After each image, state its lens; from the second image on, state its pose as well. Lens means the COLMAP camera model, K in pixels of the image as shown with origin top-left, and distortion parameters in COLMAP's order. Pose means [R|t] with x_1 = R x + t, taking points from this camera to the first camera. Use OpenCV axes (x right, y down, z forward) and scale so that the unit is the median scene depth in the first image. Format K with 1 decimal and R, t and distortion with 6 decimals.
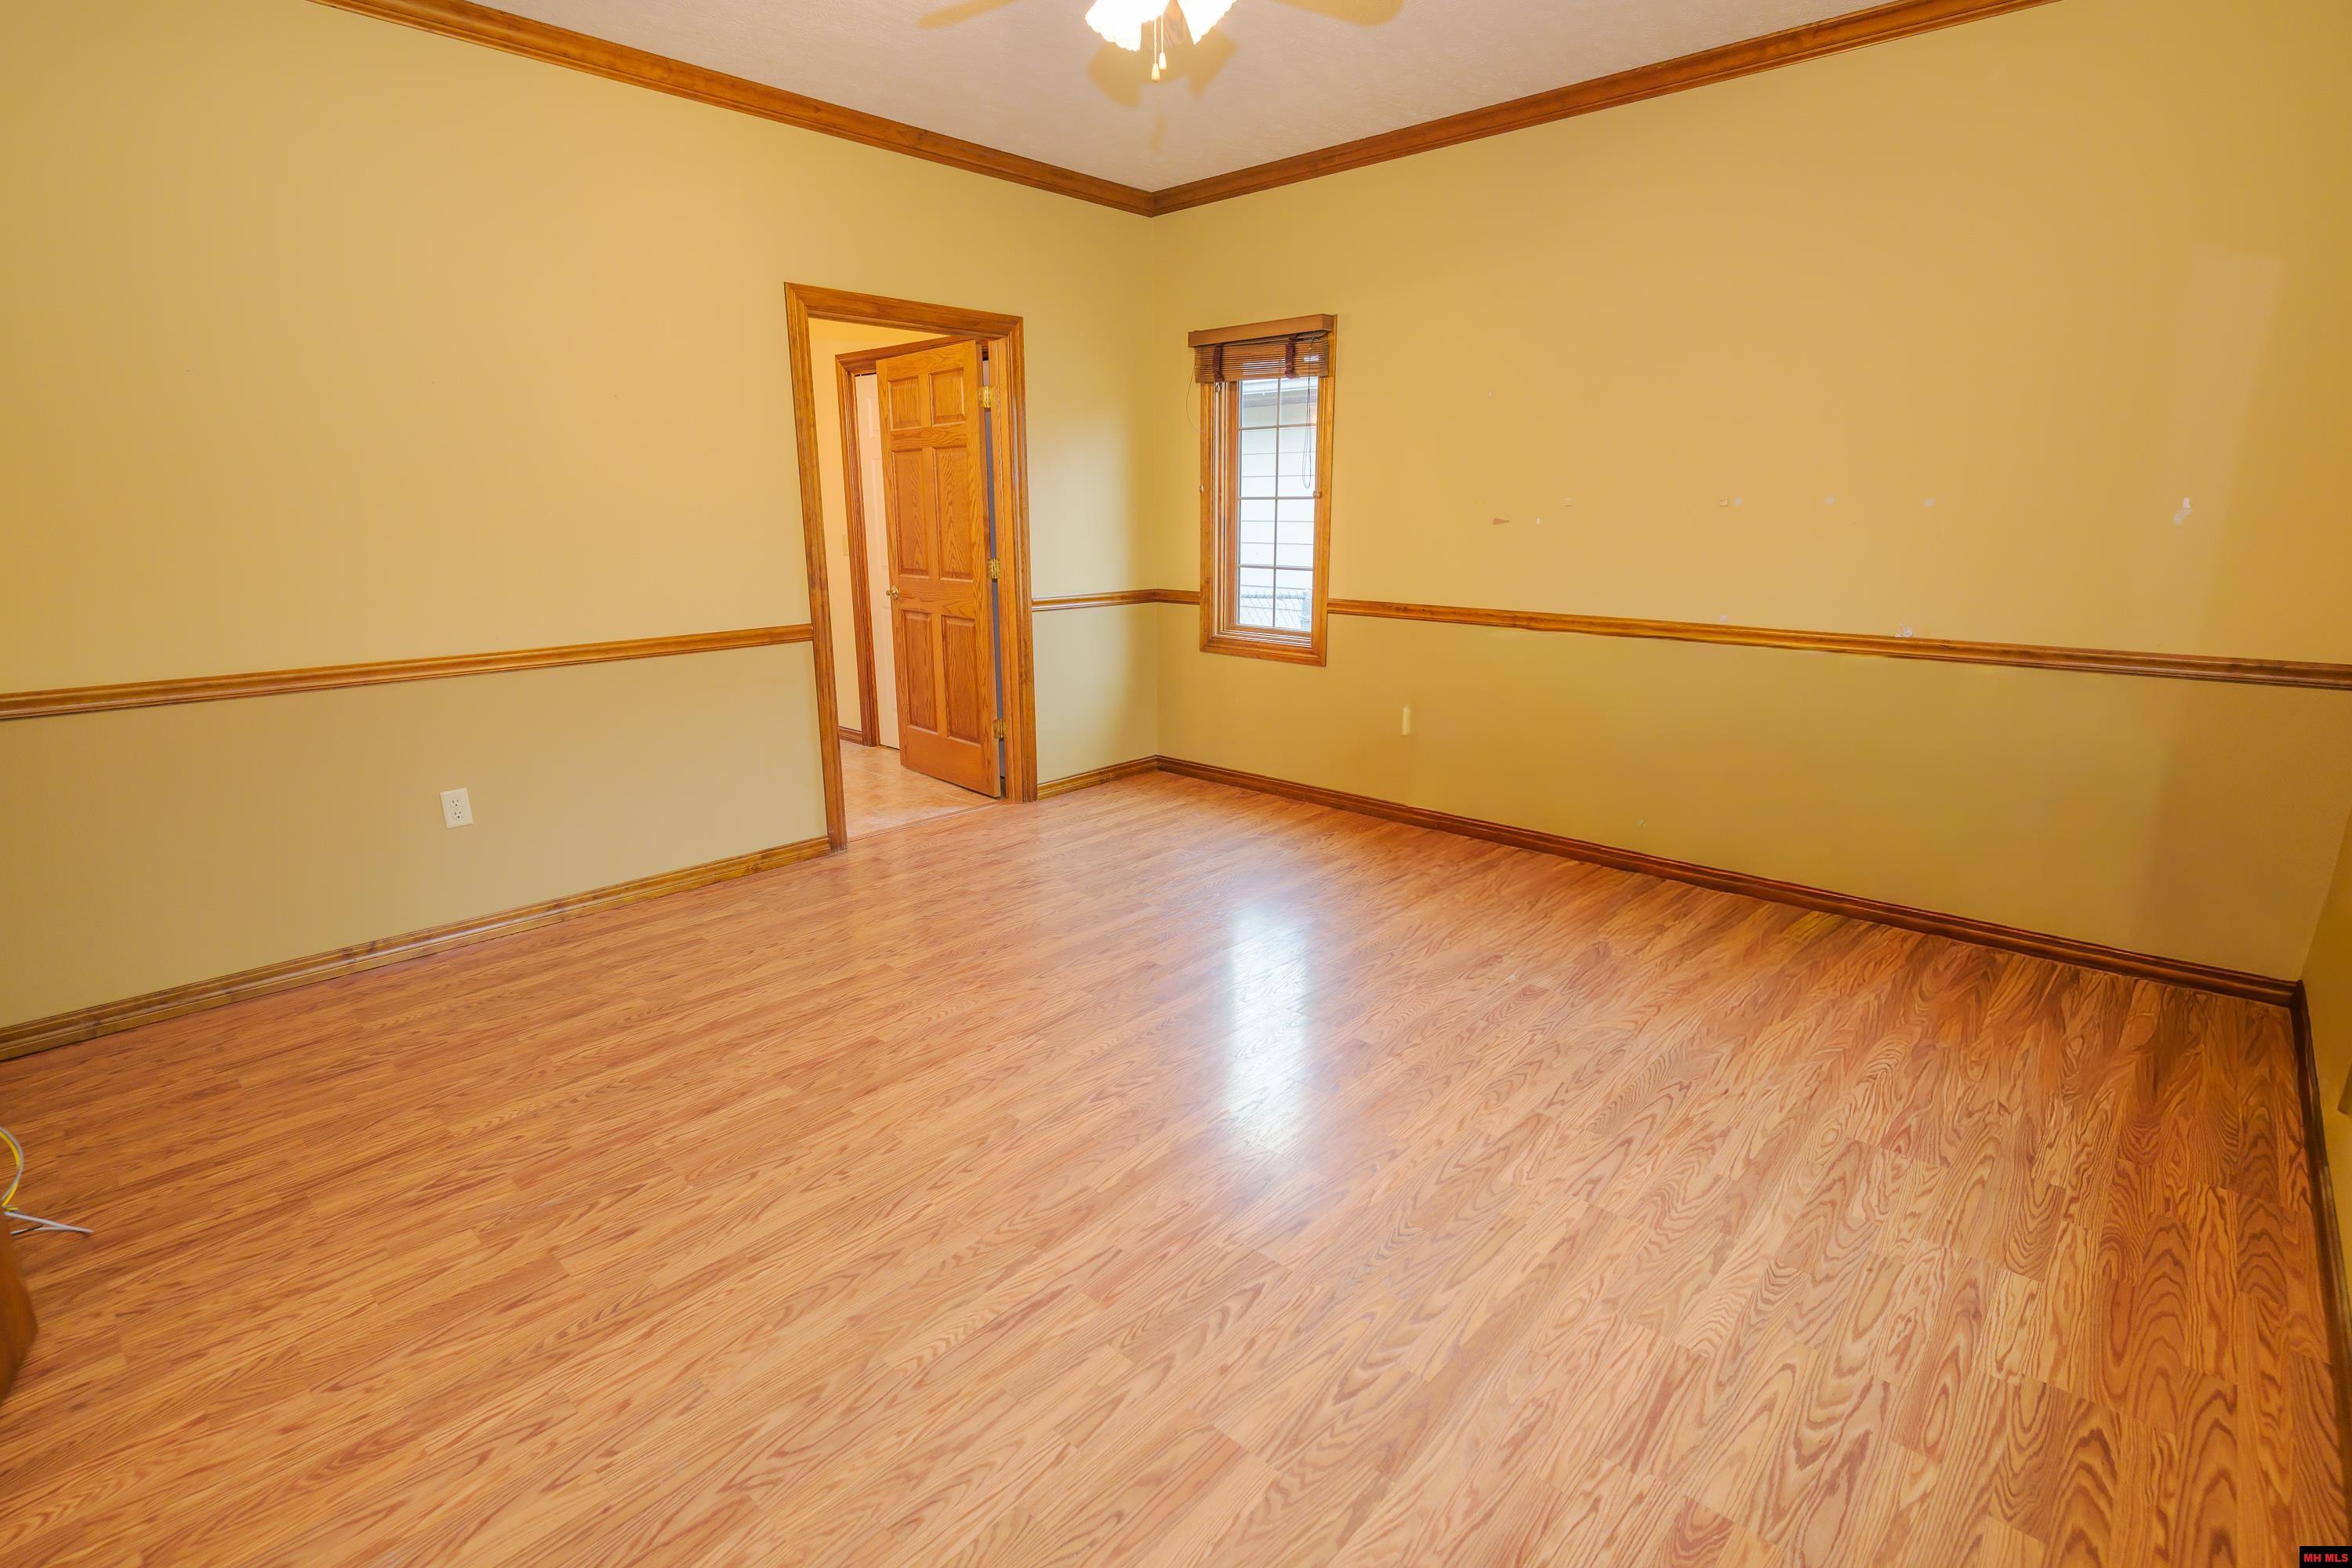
lens RADIAL K [[1123.3, 0, 1168.8], [0, 1123.3, 774.0], [0, 0, 1]] dist [0.004475, 0.000474]
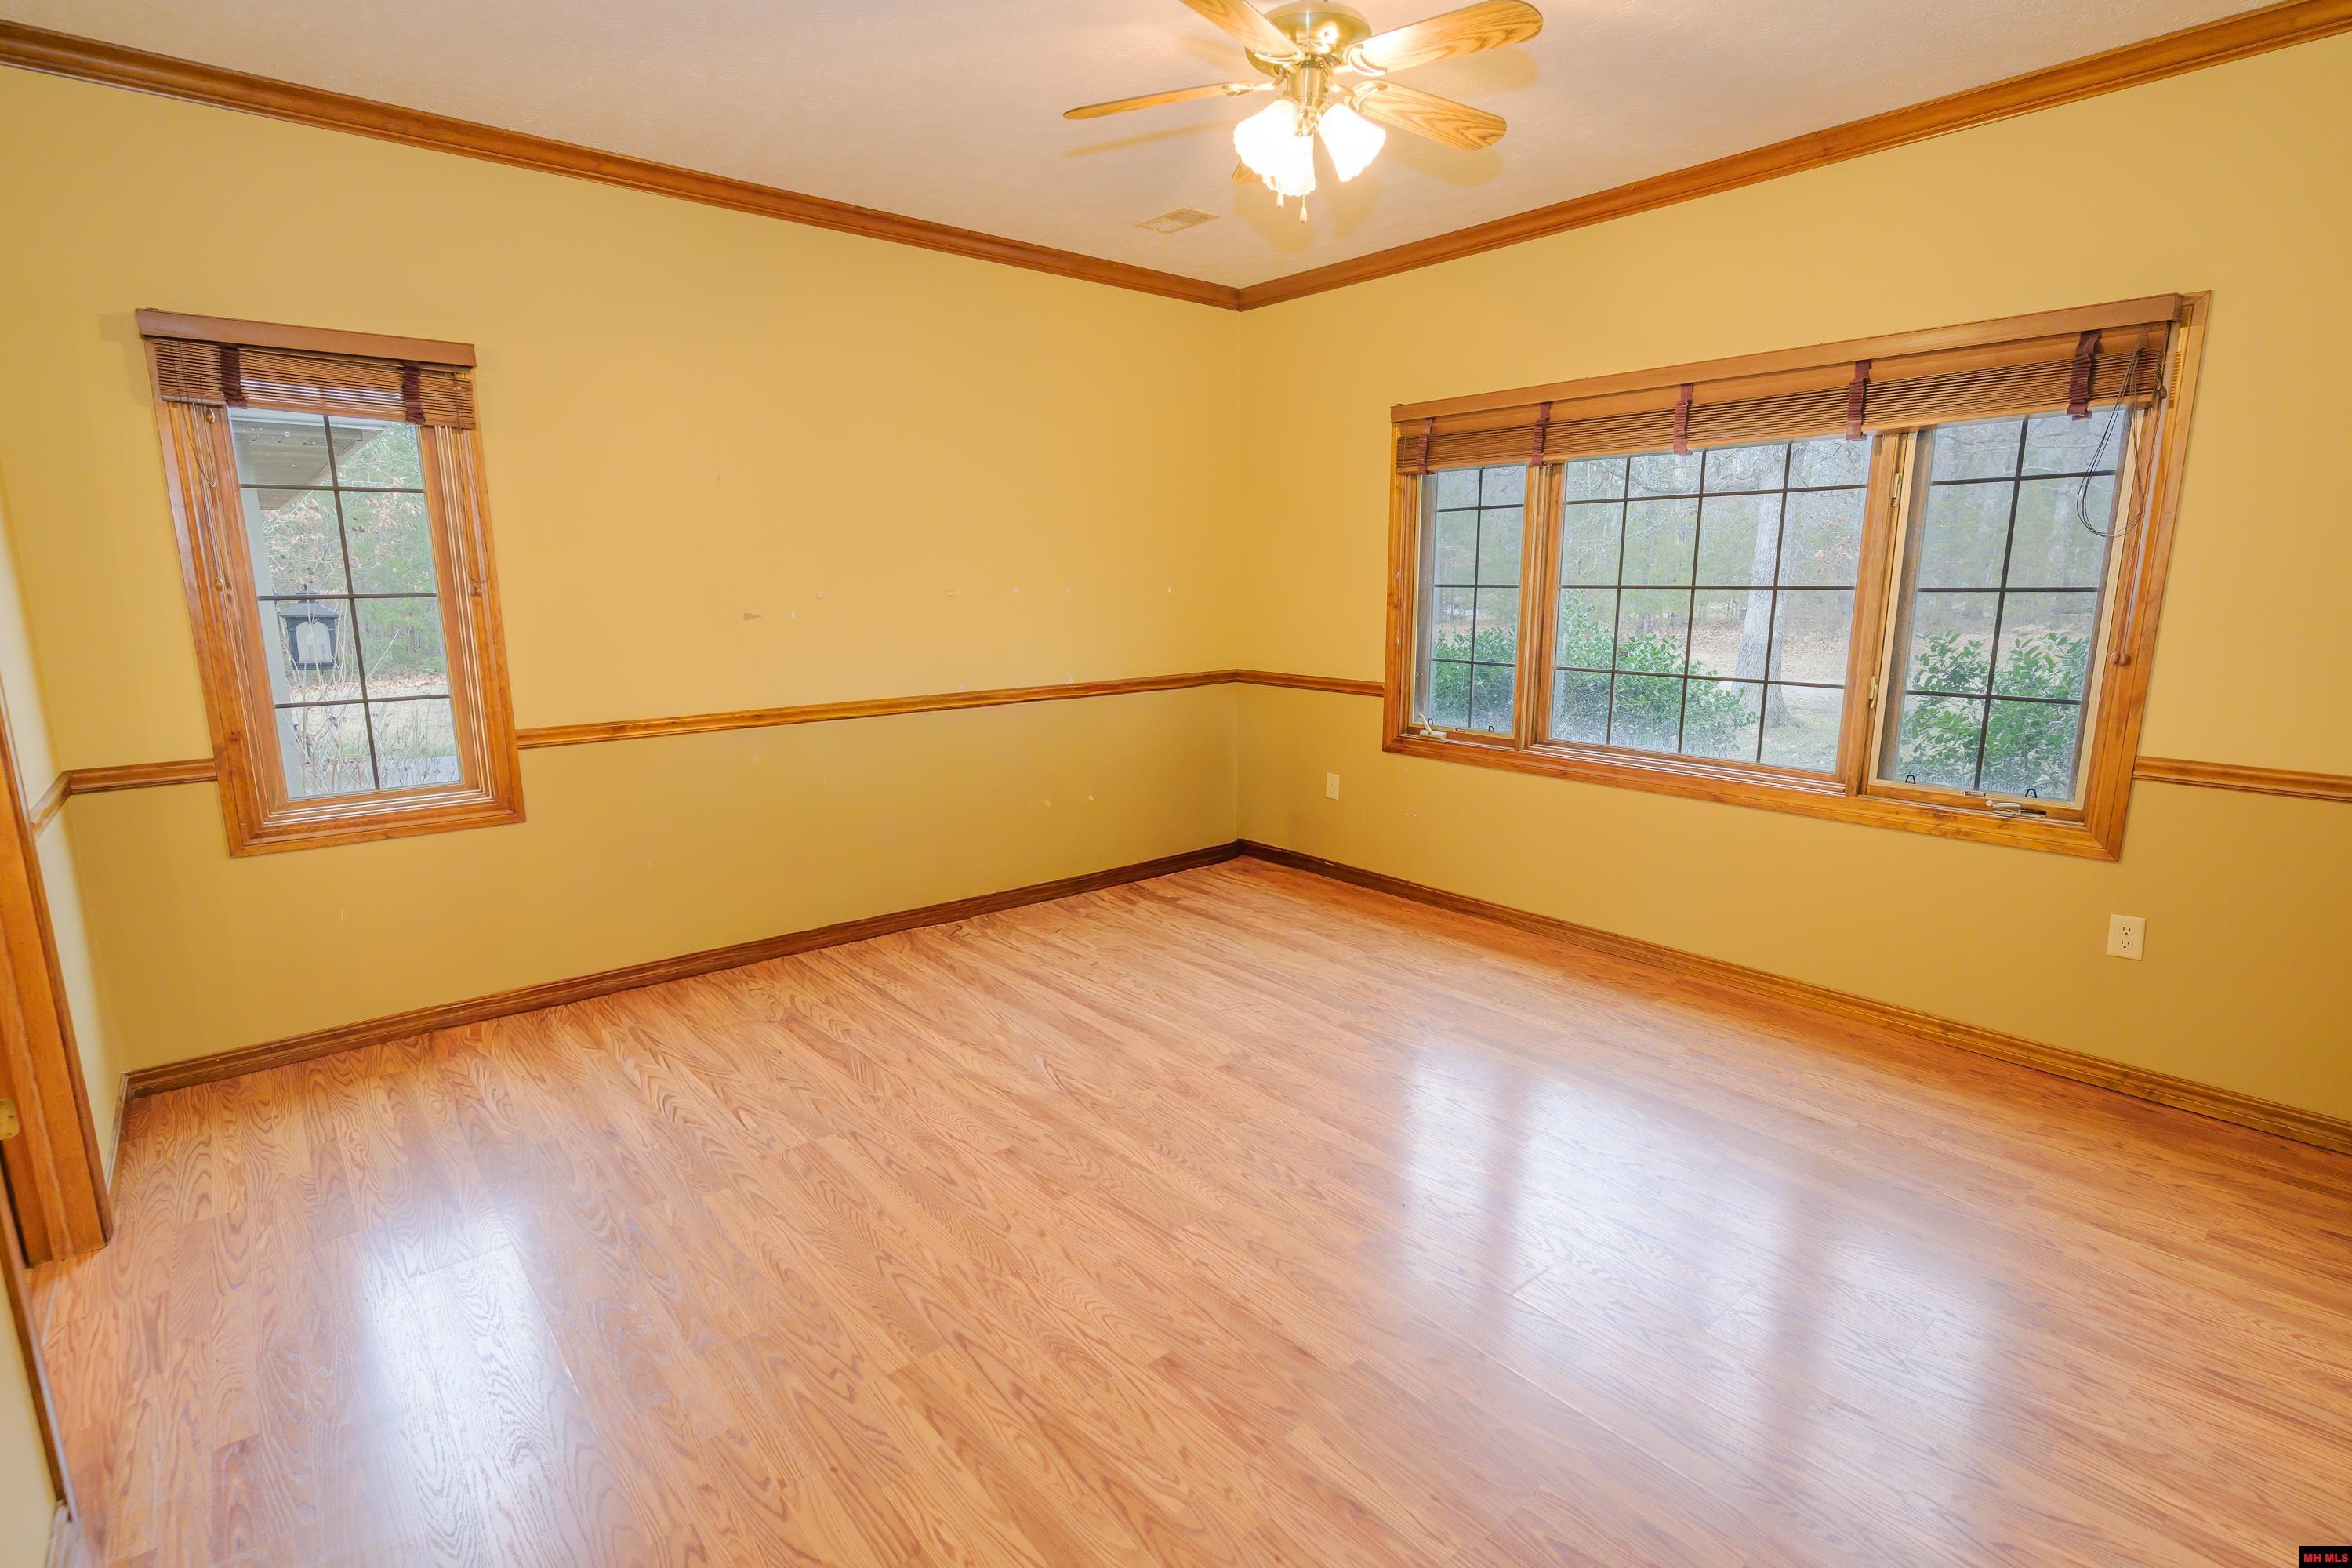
lens RADIAL K [[1123.3, 0, 1168.8], [0, 1123.3, 774.0], [0, 0, 1]] dist [0.004475, 0.000474]
pose [[0.115476, -0.171408, 0.978409, -0.773160], [0.239372, 0.960772, 0.140066, -0.187903], [-0.964036, 0.218030, 0.151977, 0.701752]]
